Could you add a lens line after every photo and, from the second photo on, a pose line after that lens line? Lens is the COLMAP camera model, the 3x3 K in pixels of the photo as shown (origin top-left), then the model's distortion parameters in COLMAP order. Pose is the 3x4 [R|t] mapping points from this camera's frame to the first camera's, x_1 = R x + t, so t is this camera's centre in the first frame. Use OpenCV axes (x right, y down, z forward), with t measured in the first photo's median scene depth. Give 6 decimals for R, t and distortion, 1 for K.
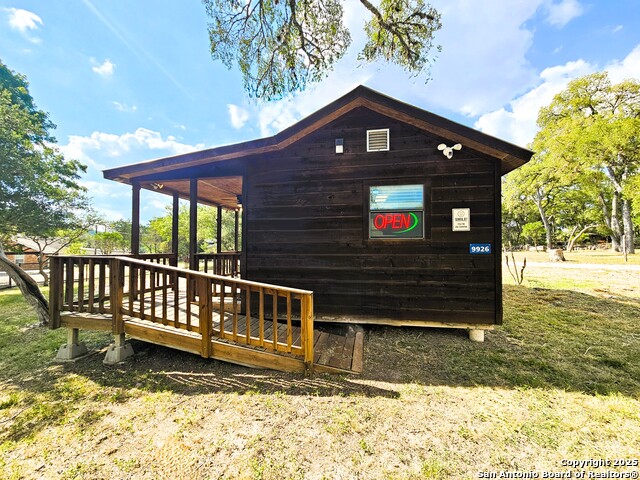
lens RADIAL K [[267.9, 0, 322.0], [0, 267.9, 245.0], [0, 0, 1]] dist [0.000271, -0.000097]
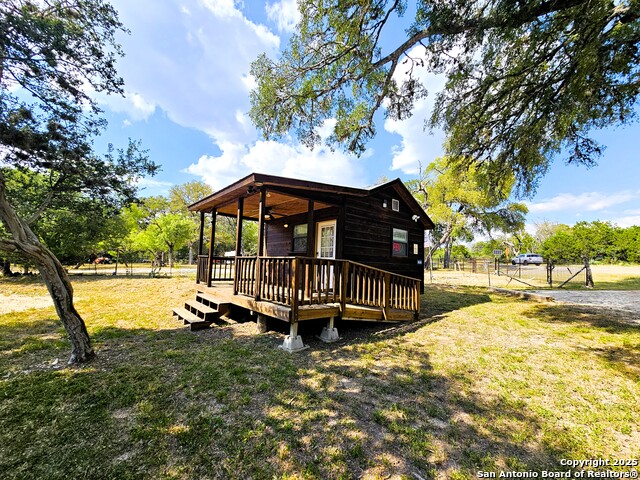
lens RADIAL K [[267.9, 0, 322.0], [0, 267.9, 245.0], [0, 0, 1]] dist [0.000271, -0.000097]
pose [[0.629174, 0.077816, 0.773360, -1.623653], [-0.036310, 0.996832, -0.070761, 0.057730], [-0.776416, 0.016440, 0.630006, 0.187539]]
